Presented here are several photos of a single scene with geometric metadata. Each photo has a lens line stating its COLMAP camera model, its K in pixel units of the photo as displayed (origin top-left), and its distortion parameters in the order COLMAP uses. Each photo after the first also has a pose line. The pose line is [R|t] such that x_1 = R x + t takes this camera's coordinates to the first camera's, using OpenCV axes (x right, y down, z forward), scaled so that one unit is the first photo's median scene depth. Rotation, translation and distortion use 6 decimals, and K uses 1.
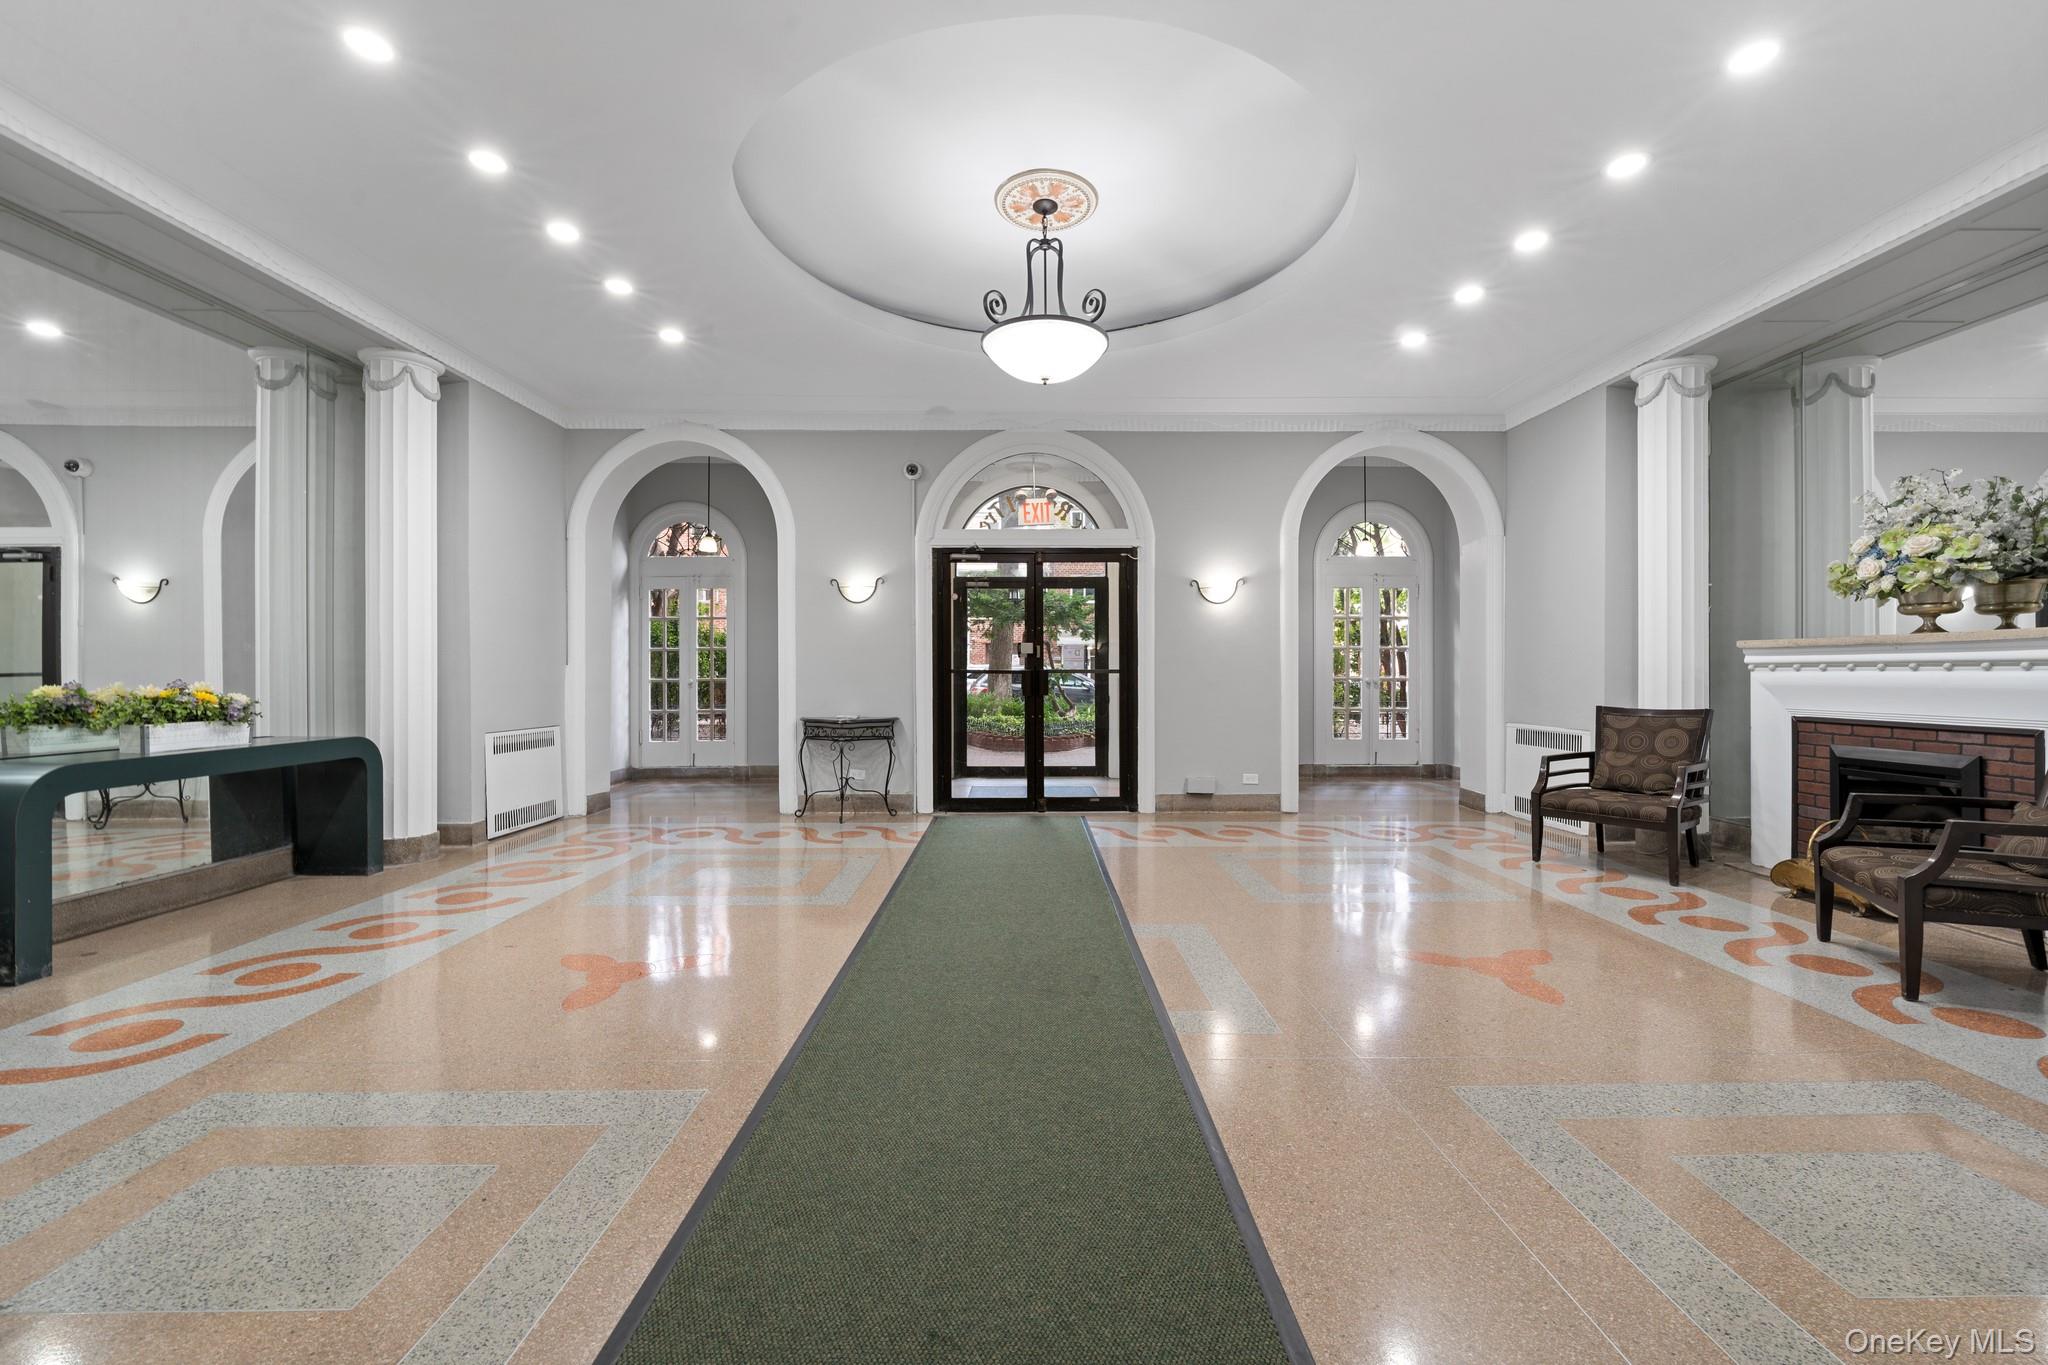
lens RADIAL K [[838.0, 0, 1029.4], [0, 838.0, 678.6], [0, 0, 1]] dist [0.000438, -0.000489]
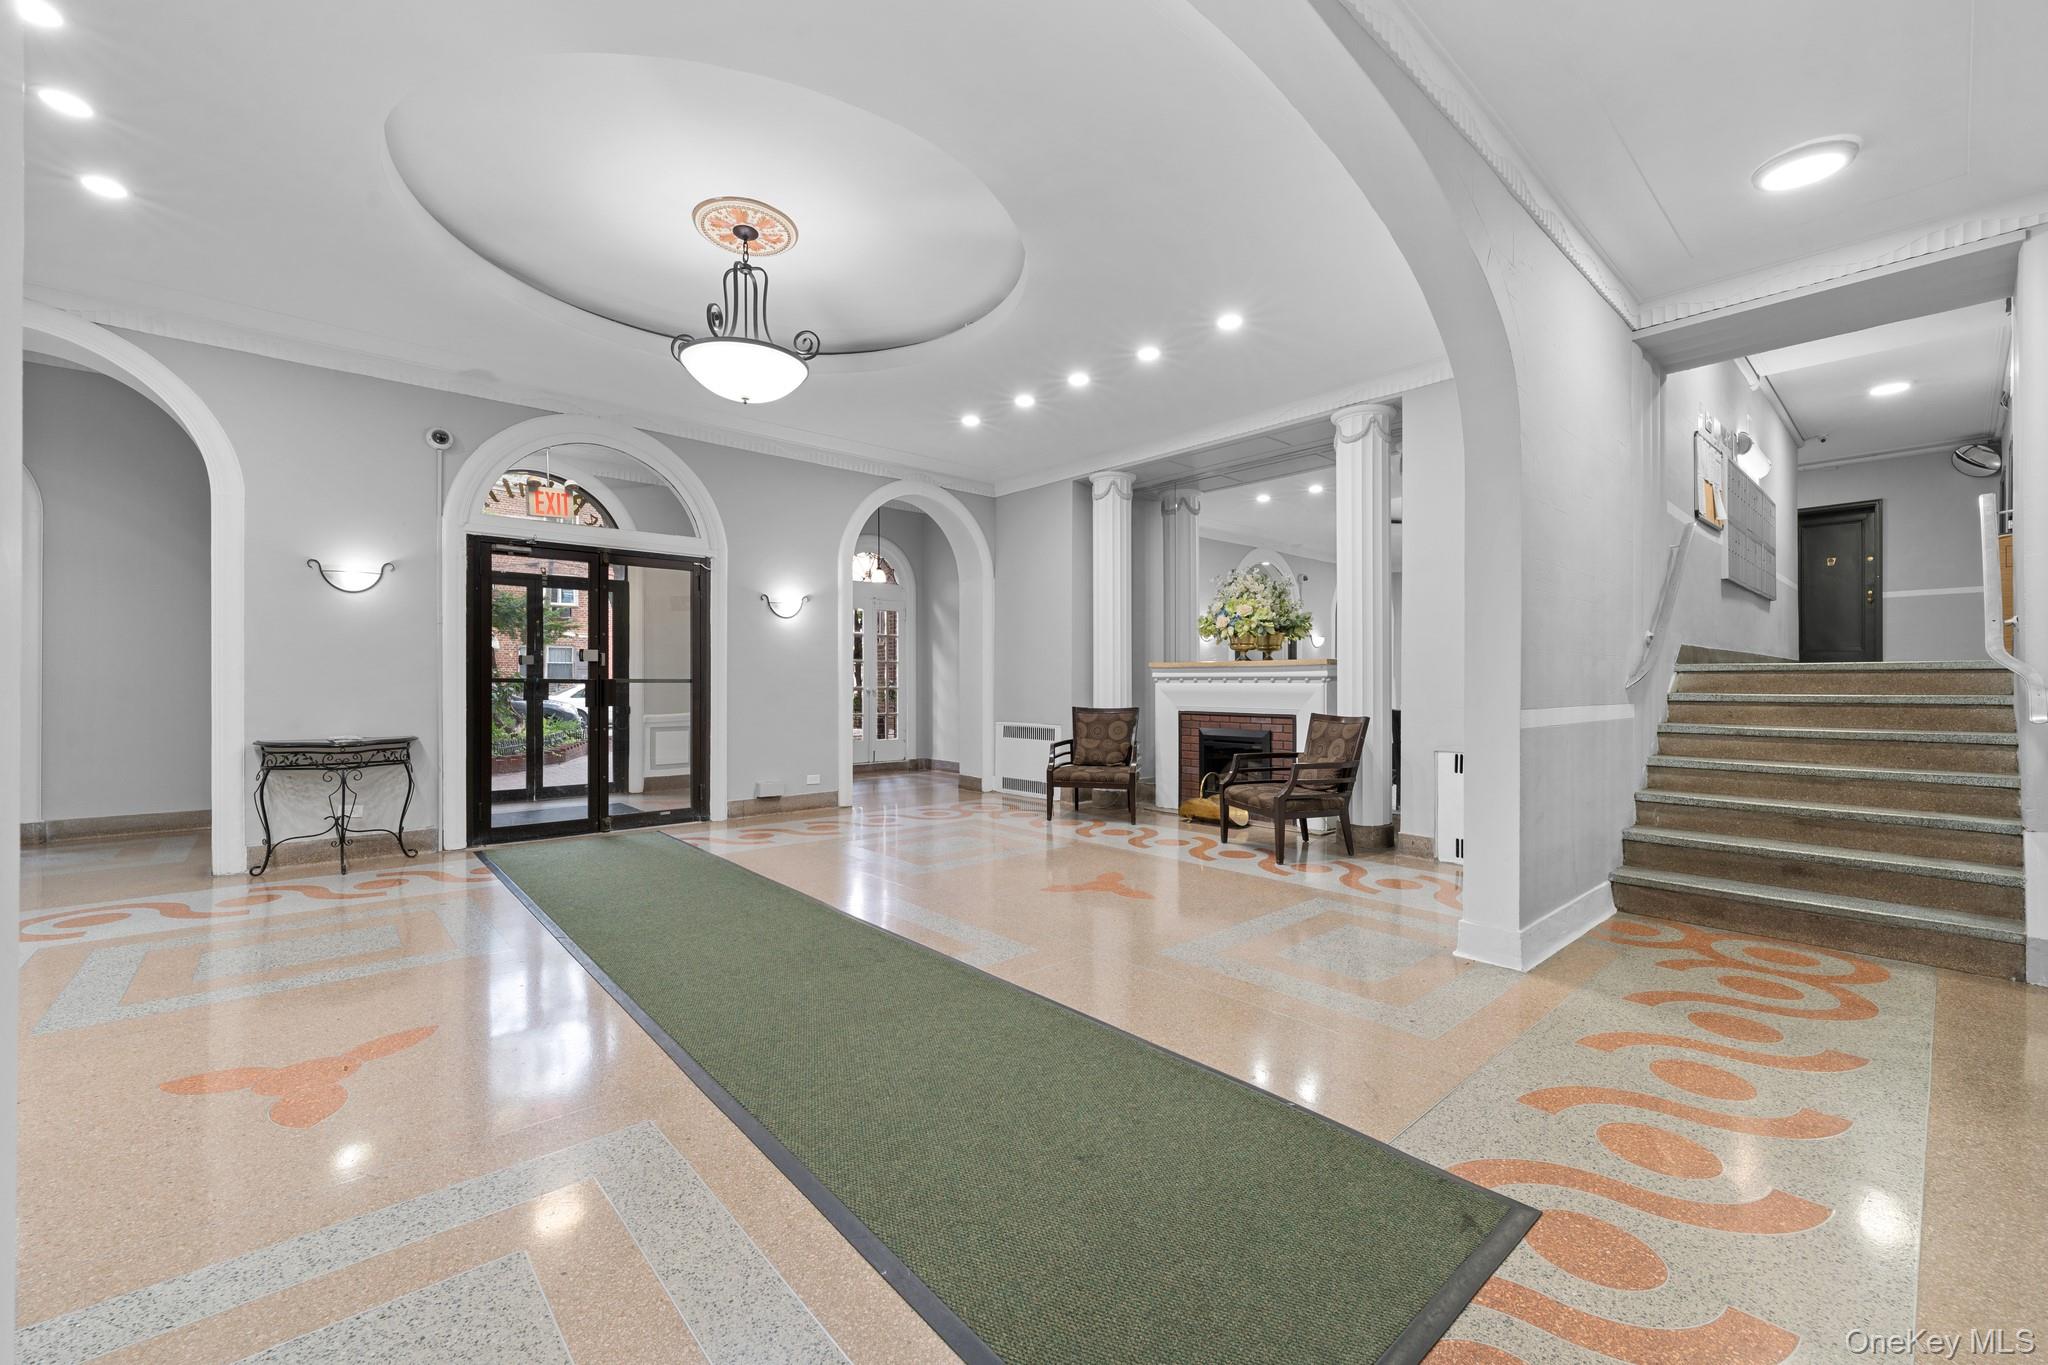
lens RADIAL K [[823.7, 0, 1024.0], [0, 823.7, 682.5], [0, 0, 1]] dist [0.000322, -0.000360]
pose [[0.756346, 0.002649, 0.654167, -0.299337], [0.002162, 0.999976, -0.006548, 0.000635], [-0.654168, 0.006367, 0.756322, 0.005743]]
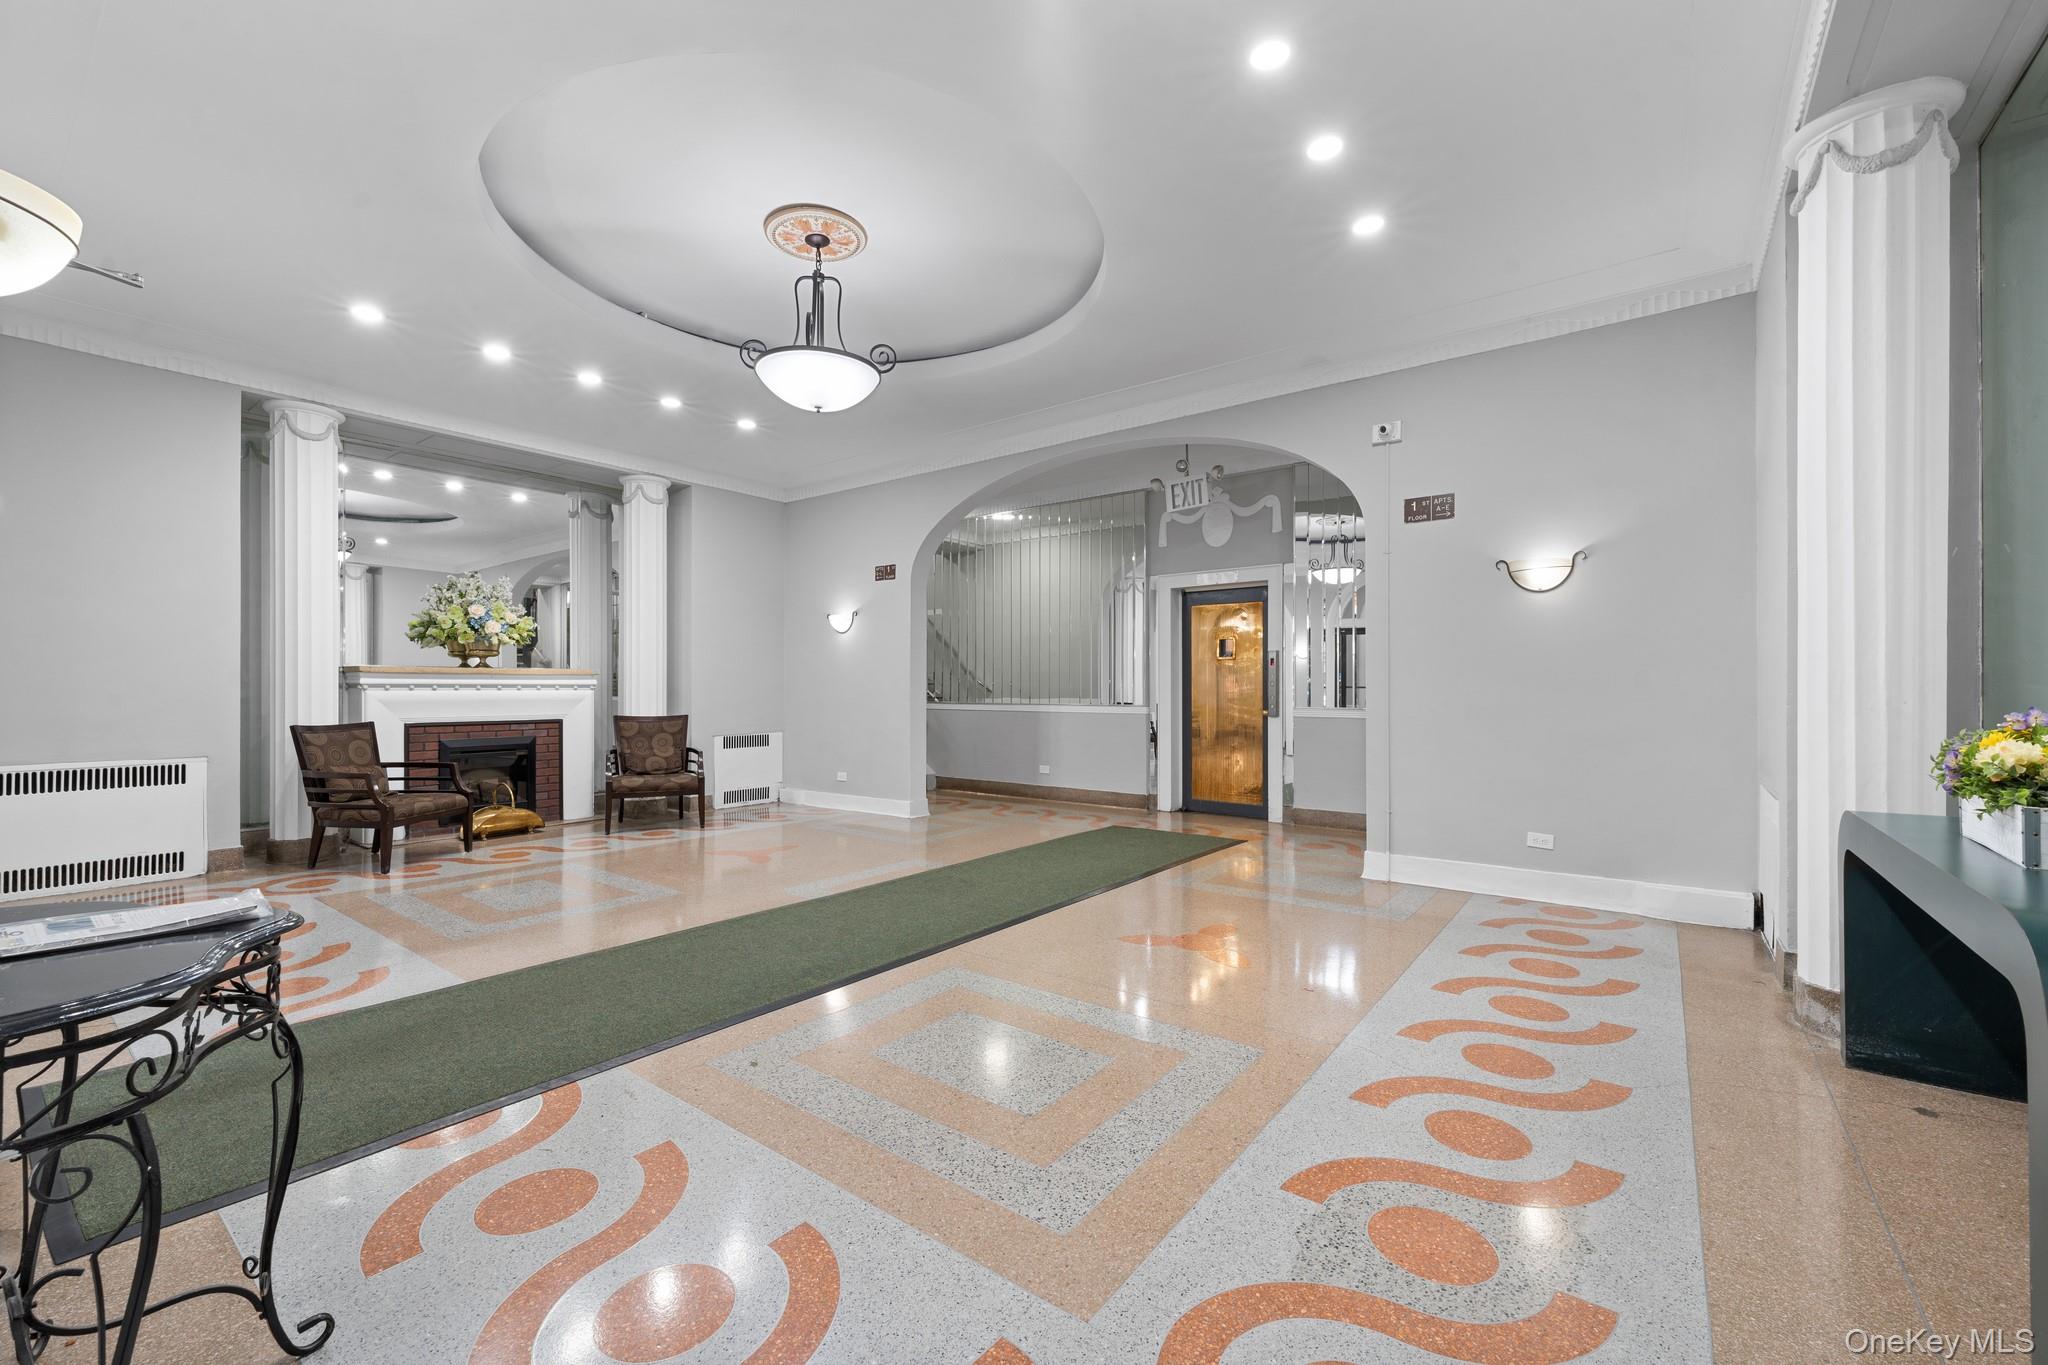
lens RADIAL K [[838.0, 0, 1029.4], [0, 838.0, 678.6], [0, 0, 1]] dist [0.000438, -0.000489]
pose [[-0.792937, 0.009124, 0.609235, -0.634634], [0.007187, 0.999958, -0.005622, -0.011810], [-0.609261, -0.000079, -0.792970, 1.292145]]
